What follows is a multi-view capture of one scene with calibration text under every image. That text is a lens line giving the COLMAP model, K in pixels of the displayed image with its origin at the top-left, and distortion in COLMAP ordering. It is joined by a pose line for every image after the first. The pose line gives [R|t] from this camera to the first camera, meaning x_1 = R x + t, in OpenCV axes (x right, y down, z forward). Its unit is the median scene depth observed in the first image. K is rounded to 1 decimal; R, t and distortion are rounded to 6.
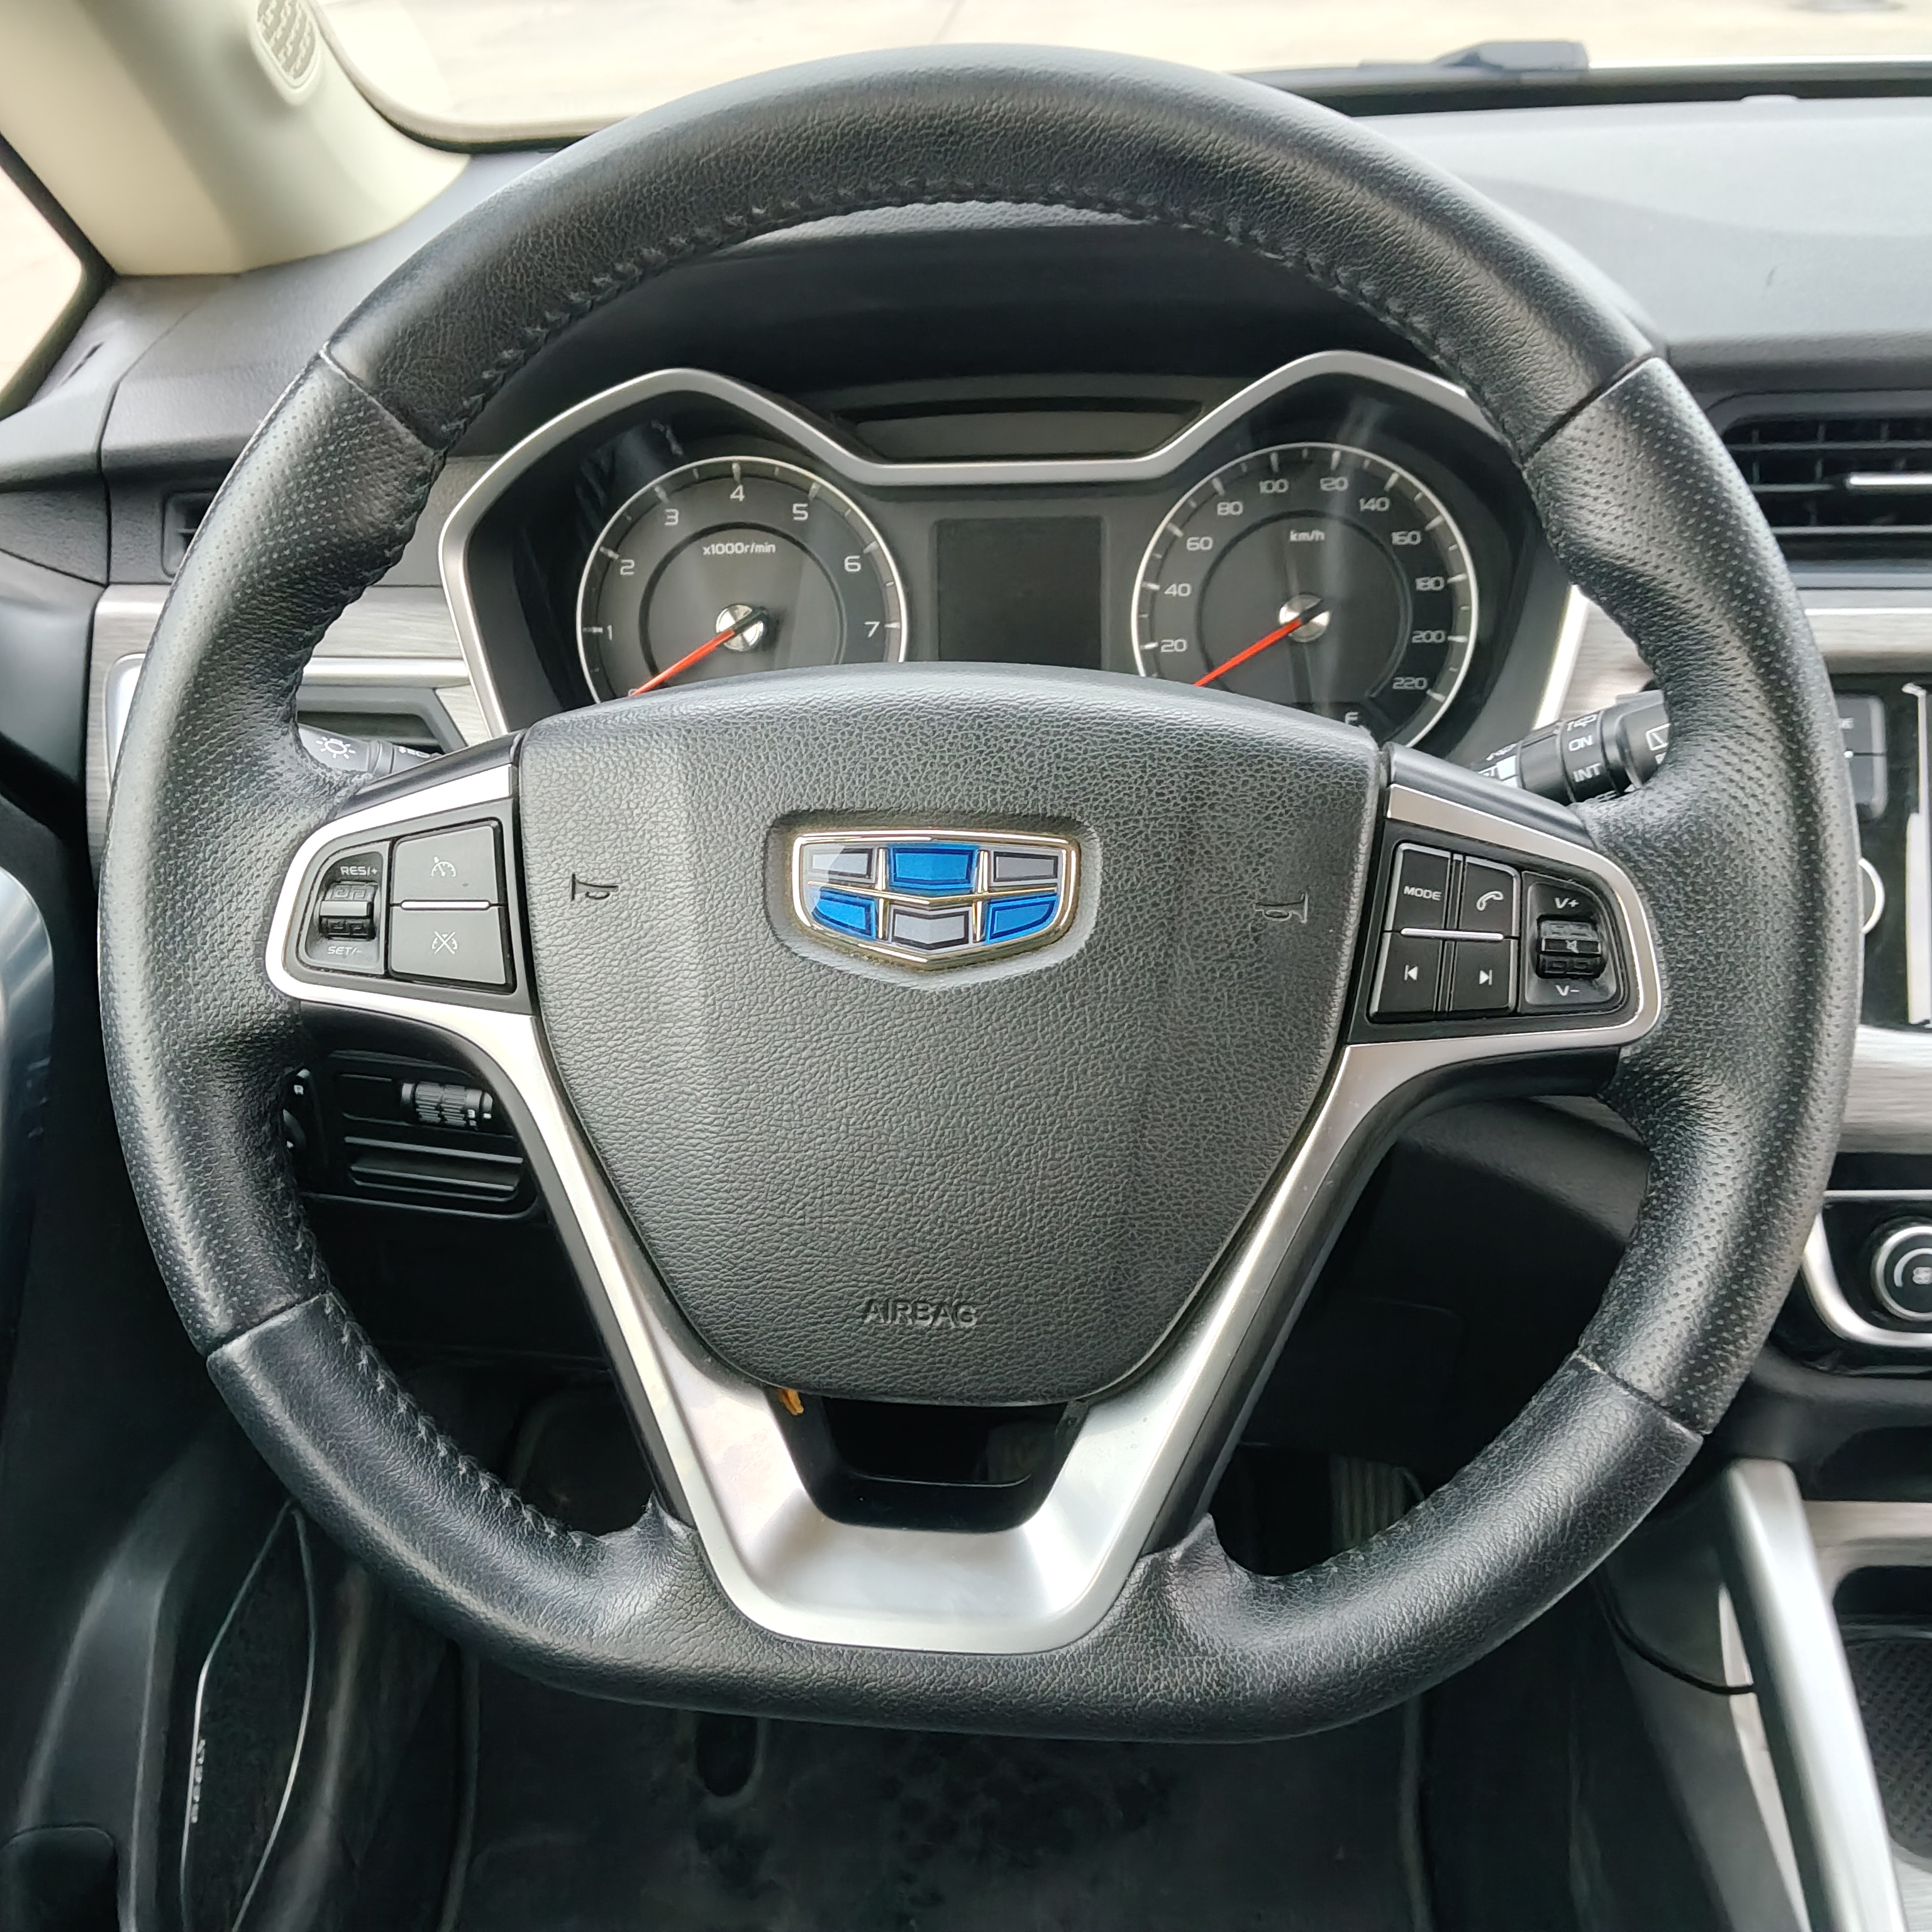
lens RADIAL K [[2125.9, 0, 966.0], [0, 2125.9, 966.0], [0, 0, 1]] dist [0.143636, -0.369549]
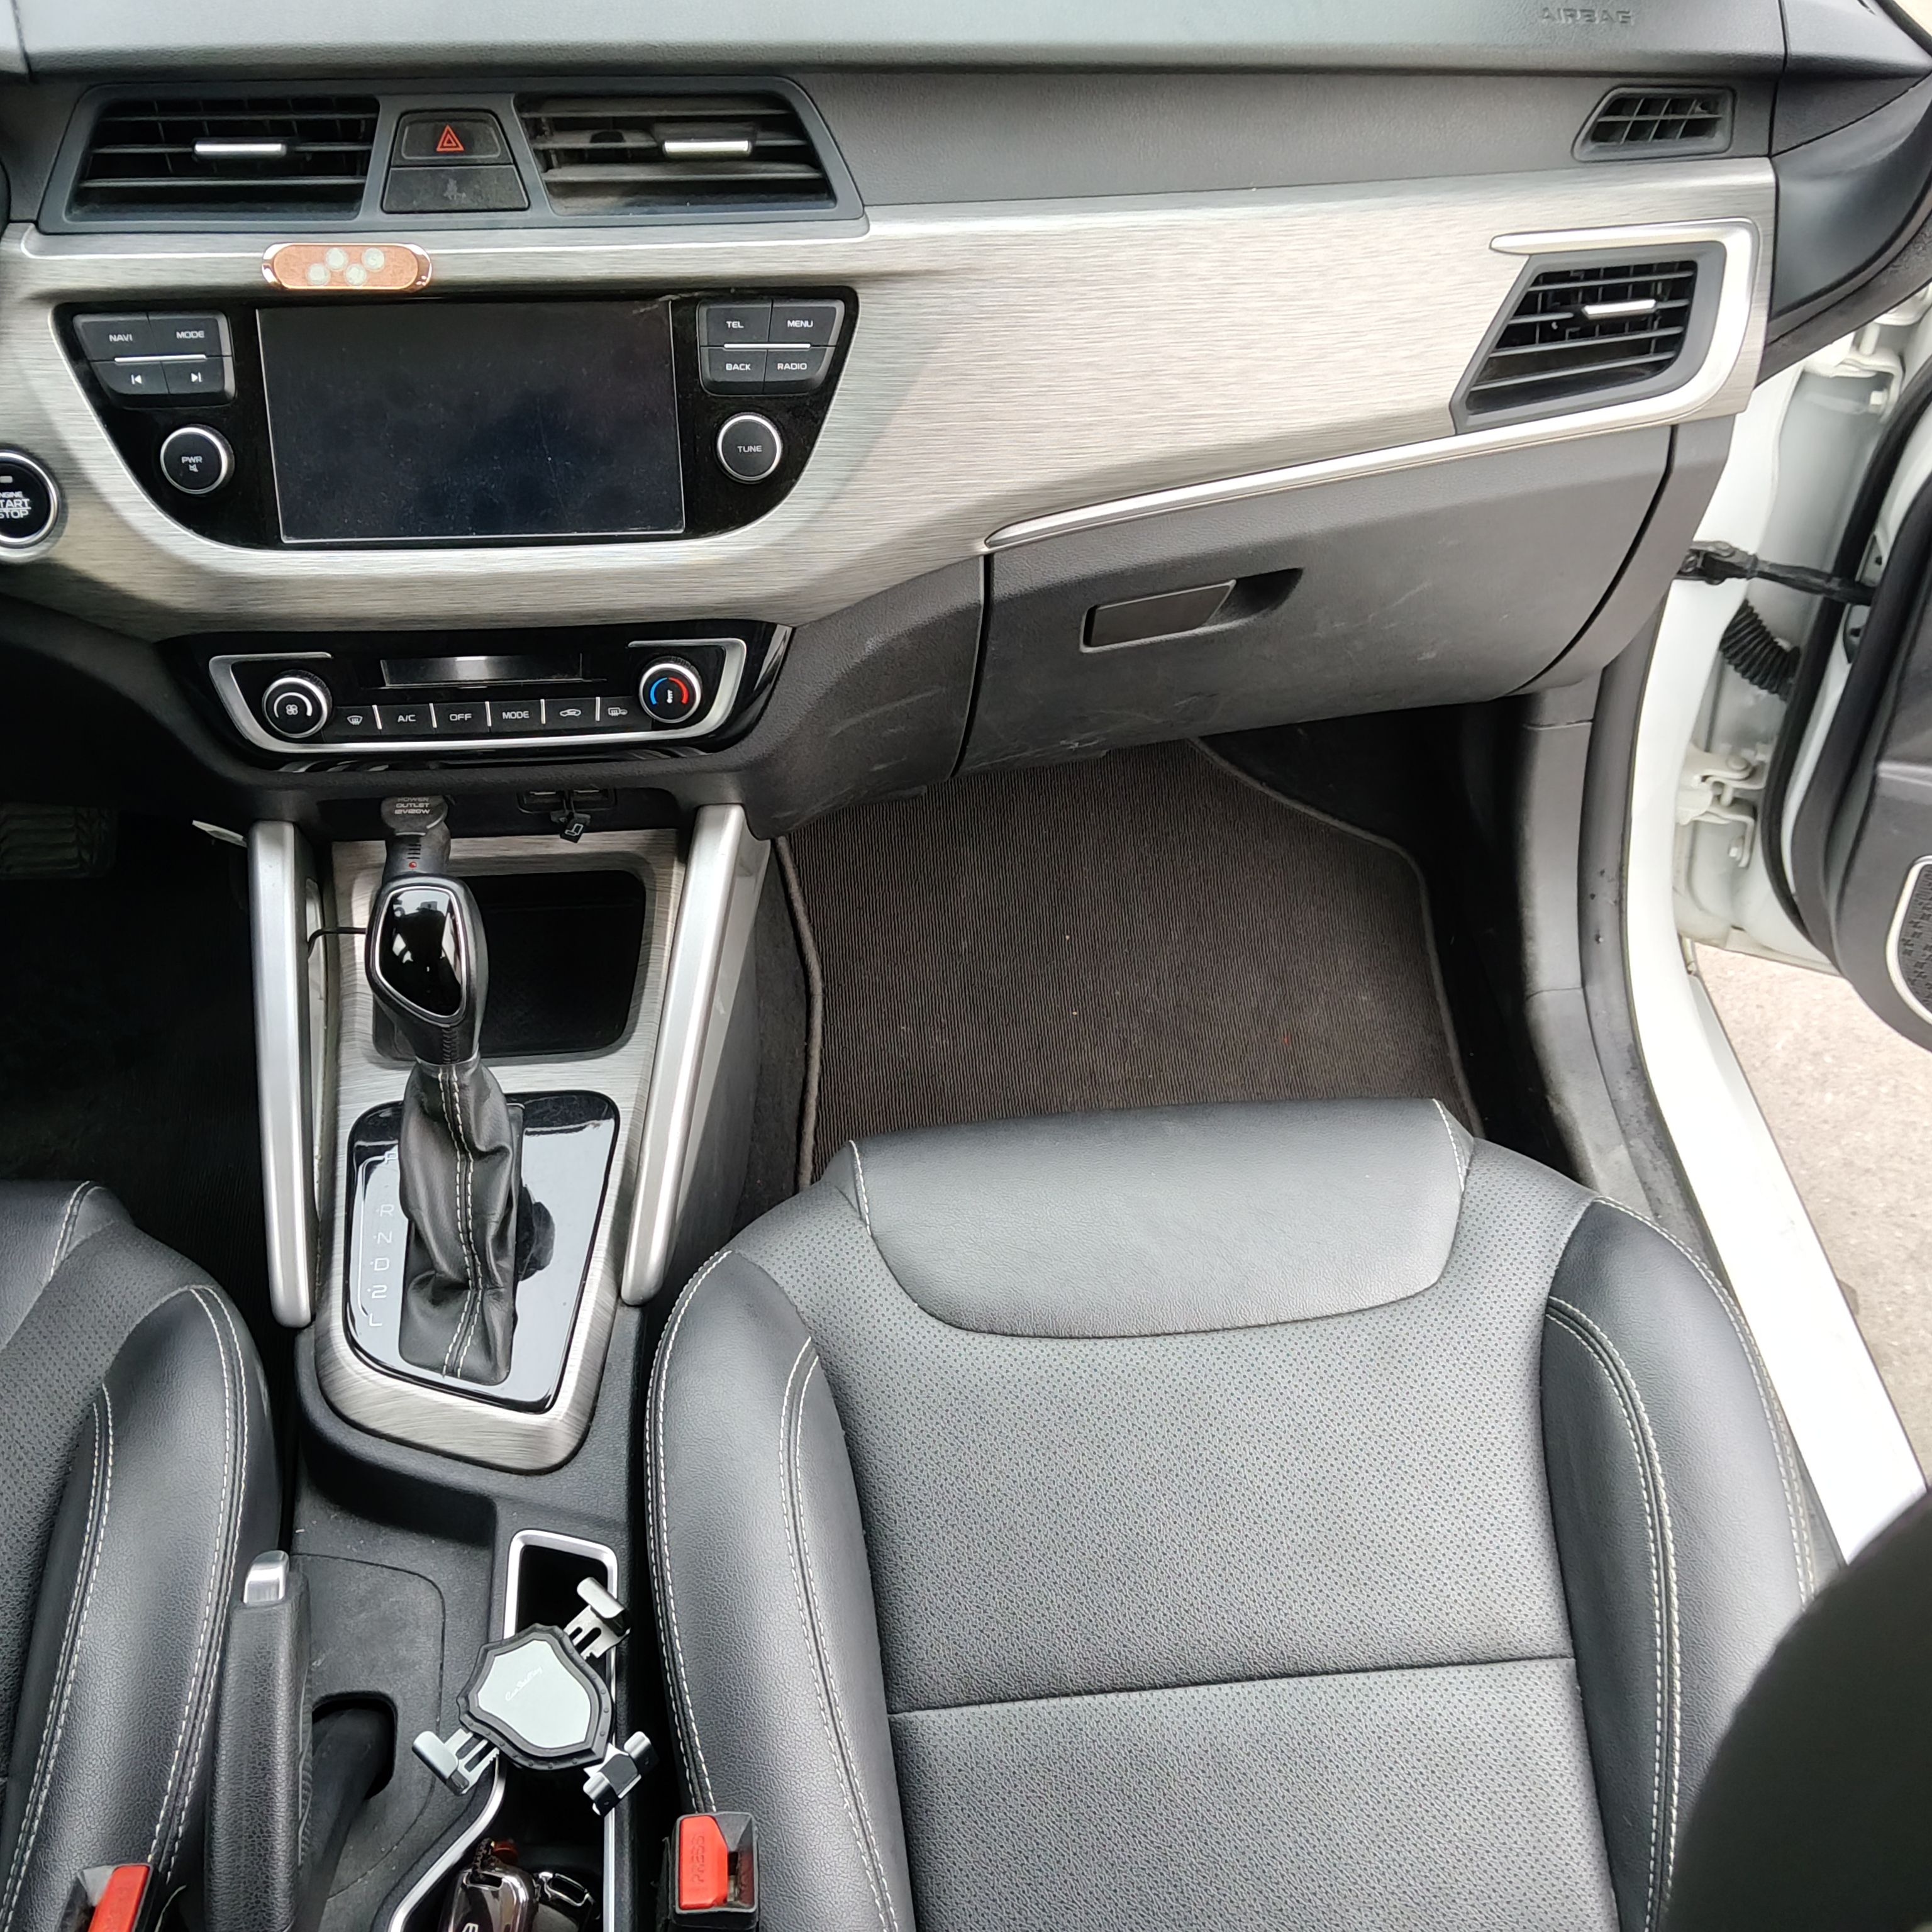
lens RADIAL K [[2105.3, 0, 966.0], [0, 2105.3, 966.0], [0, 0, 1]] dist [0.135133, -0.346536]
pose [[0.983931, -0.071132, 0.163770, 0.810198], [0.010627, 0.938922, 0.343966, -0.251650], [-0.178234, -0.336698, 0.924590, -0.684479]]
